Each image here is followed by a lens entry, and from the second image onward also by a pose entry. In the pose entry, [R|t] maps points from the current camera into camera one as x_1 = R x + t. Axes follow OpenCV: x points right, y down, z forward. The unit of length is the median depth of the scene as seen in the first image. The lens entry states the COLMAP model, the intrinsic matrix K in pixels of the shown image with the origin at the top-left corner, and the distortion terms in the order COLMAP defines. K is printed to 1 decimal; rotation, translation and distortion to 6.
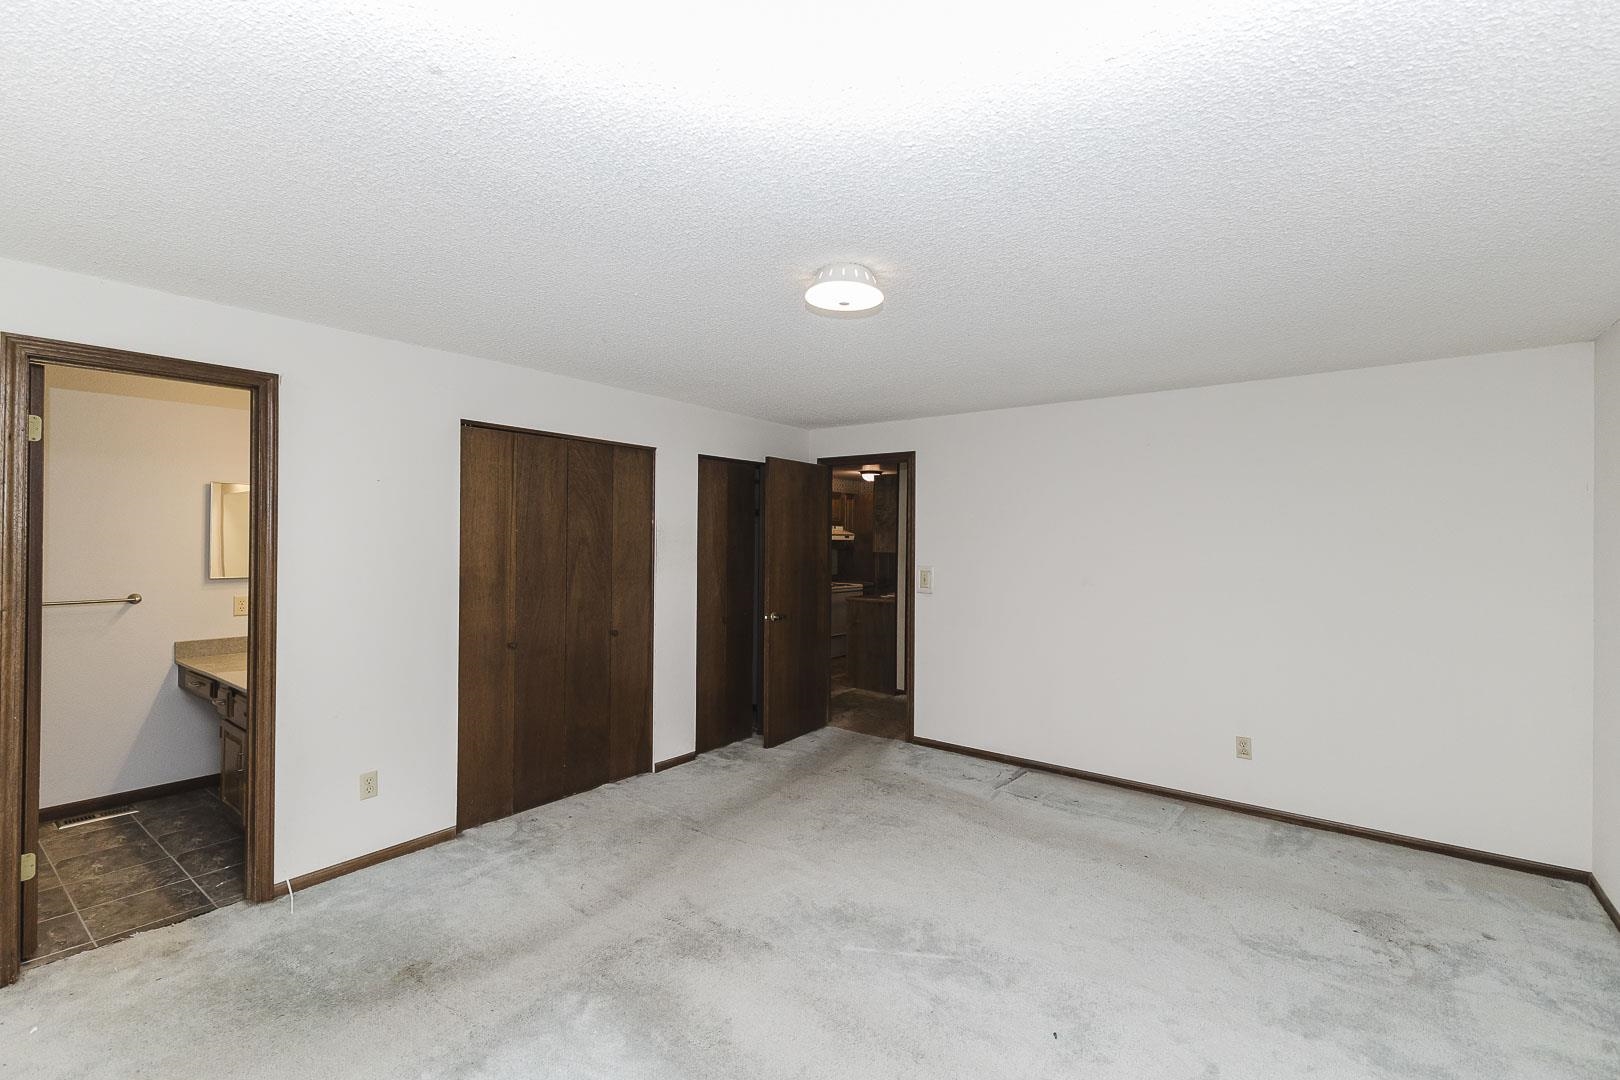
lens RADIAL K [[707.5, 0, 810.0], [0, 707.5, 540.0], [0, 0, 1]] dist [0.002564, 0.000267]
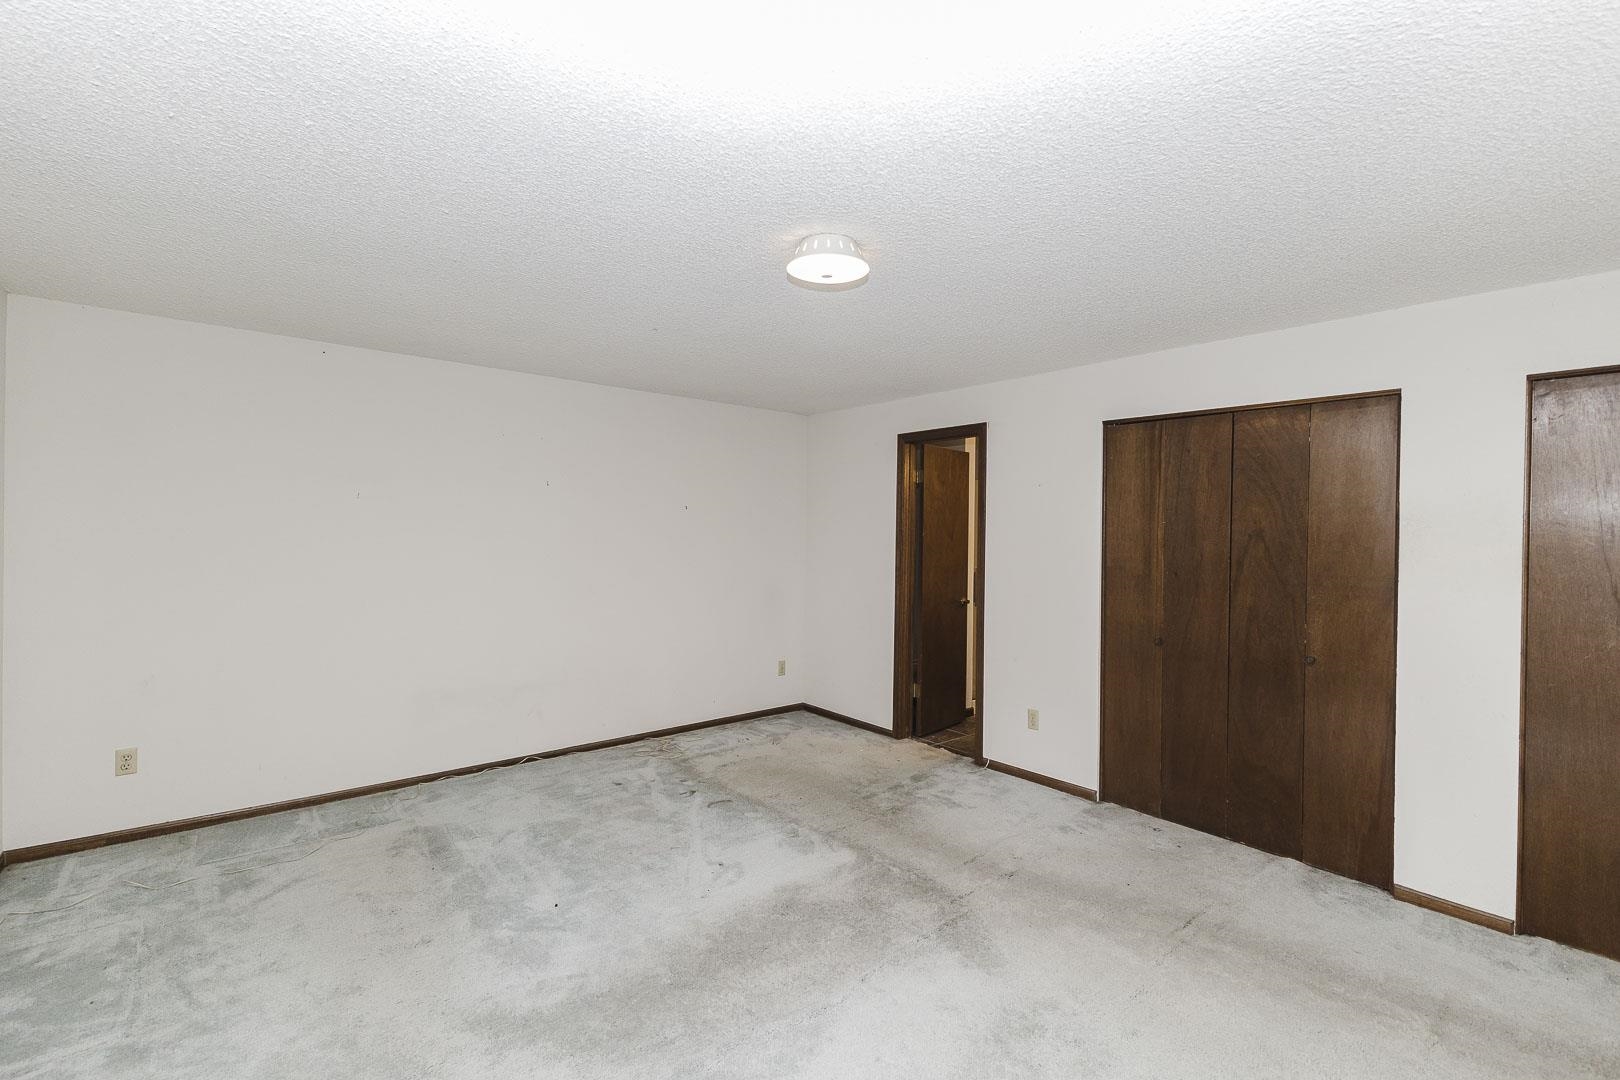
lens RADIAL K [[707.5, 0, 810.0], [0, 707.5, 540.0], [0, 0, 1]] dist [0.002564, 0.000267]
pose [[-0.217623, -0.002586, -0.976029, 0.627185], [-0.018594, 0.999826, 0.001497, 0.018258], [0.975856, 0.018474, -0.217633, 0.744476]]
